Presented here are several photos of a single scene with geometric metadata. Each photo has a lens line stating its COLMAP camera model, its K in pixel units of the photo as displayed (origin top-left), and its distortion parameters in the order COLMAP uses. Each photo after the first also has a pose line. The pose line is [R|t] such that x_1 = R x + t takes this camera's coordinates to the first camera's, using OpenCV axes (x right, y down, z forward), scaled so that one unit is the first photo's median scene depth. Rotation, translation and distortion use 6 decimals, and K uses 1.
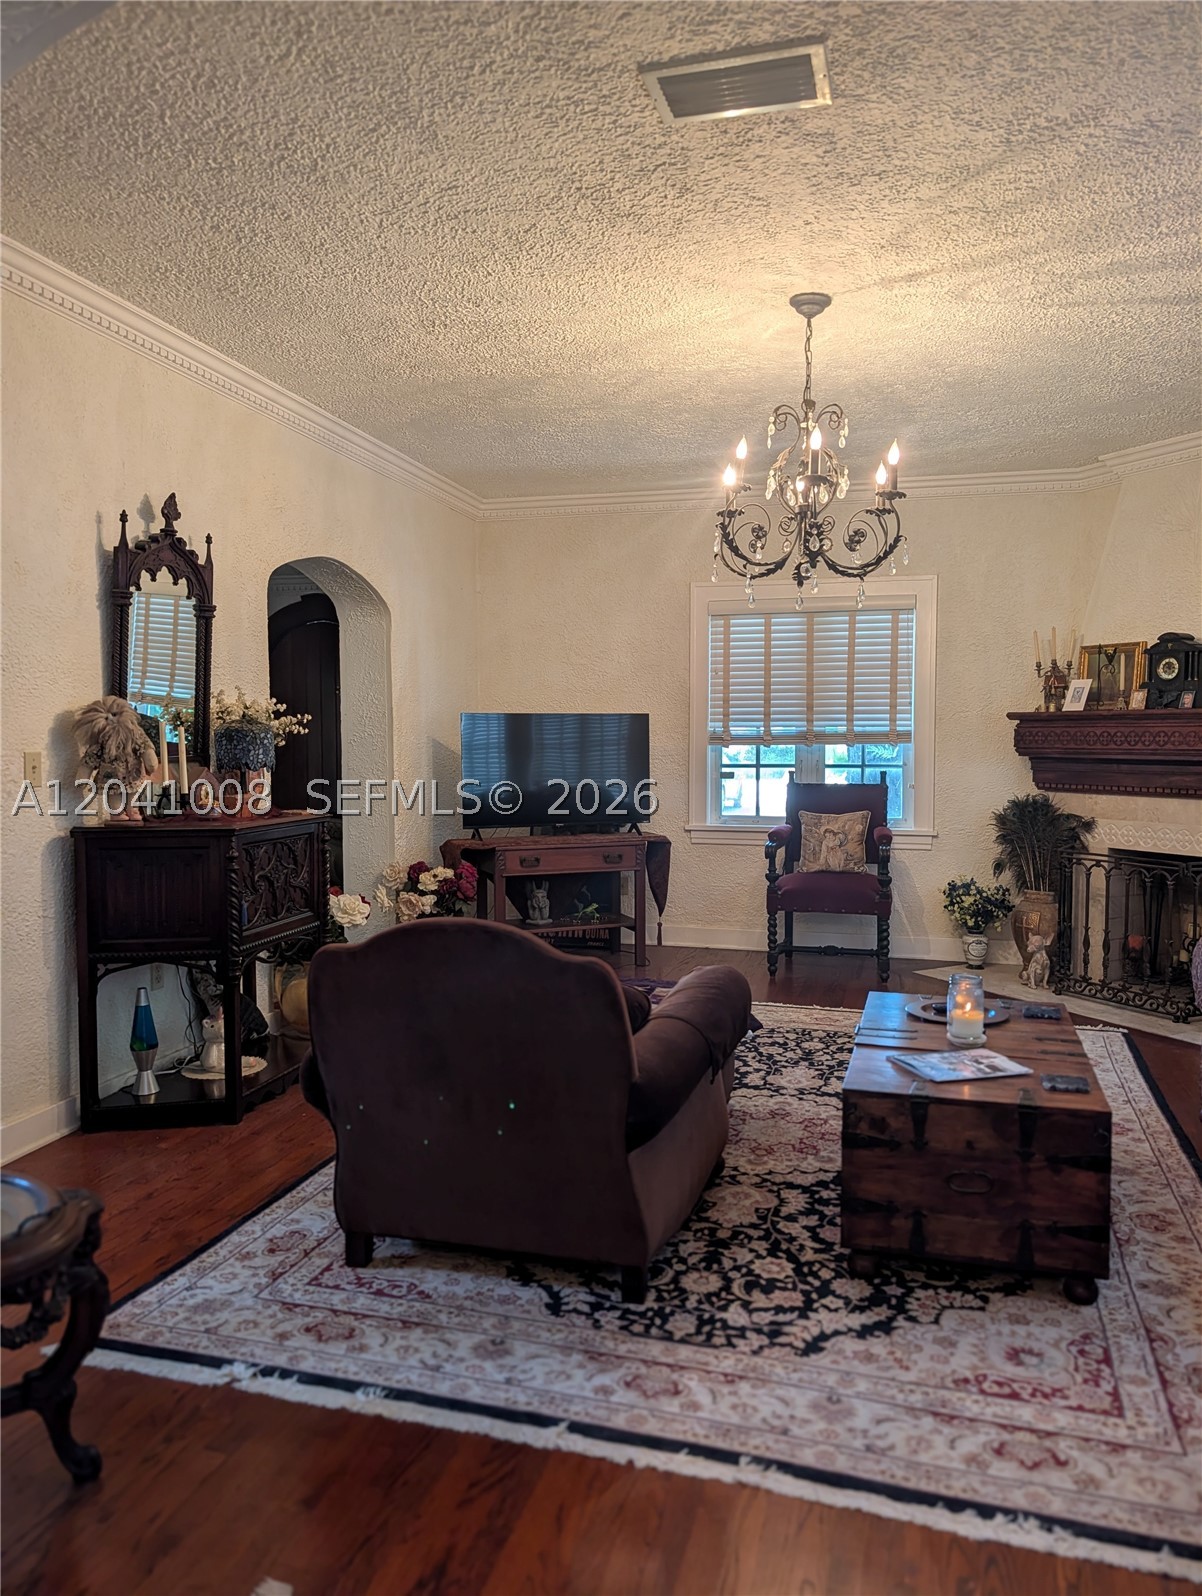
lens RADIAL K [[1156.4, 0, 601.6], [0, 1156.4, 795.3], [0, 0, 1]] dist [-0.001694, -0.004208]
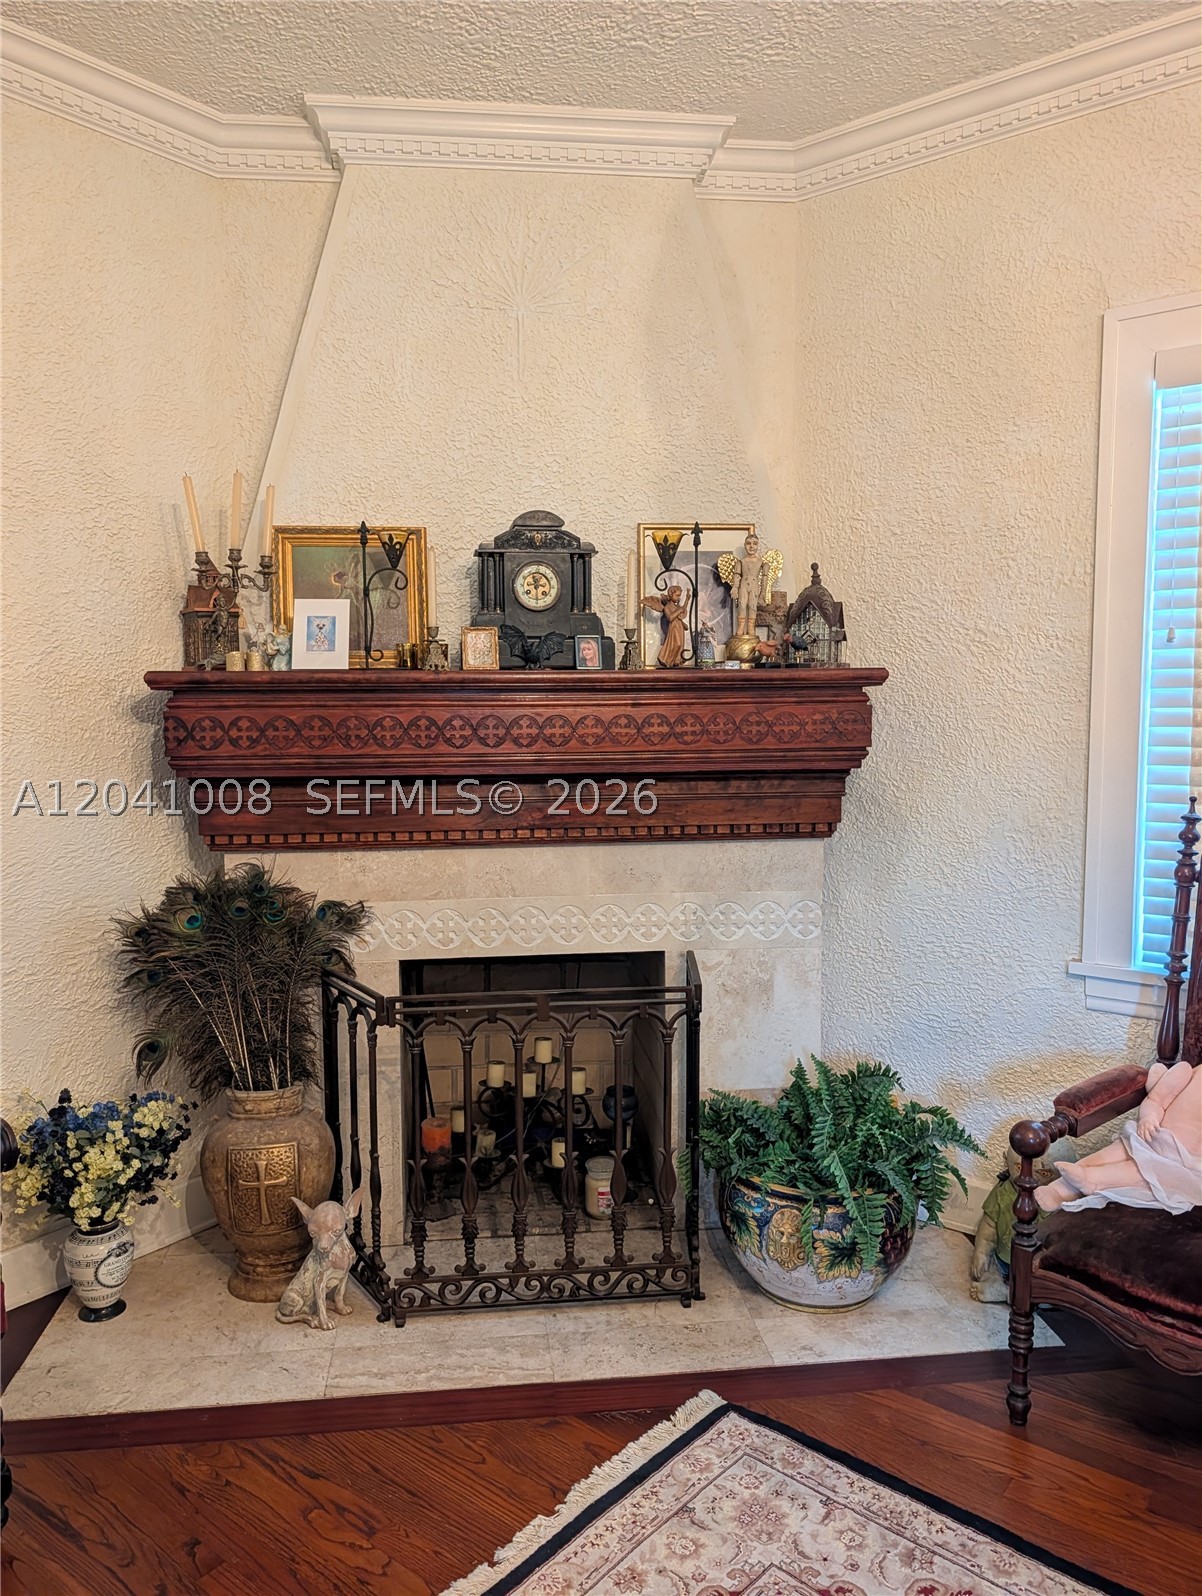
lens RADIAL K [[1156.4, 0, 602.9], [0, 1156.4, 799.1], [0, 0, 1]] dist [-0.001694, -0.004208]
pose [[0.382936, -0.082531, 0.920081, 0.039119], [0.050508, 0.996382, 0.068354, -0.048730], [-0.922393, 0.020296, 0.385719, 0.733904]]
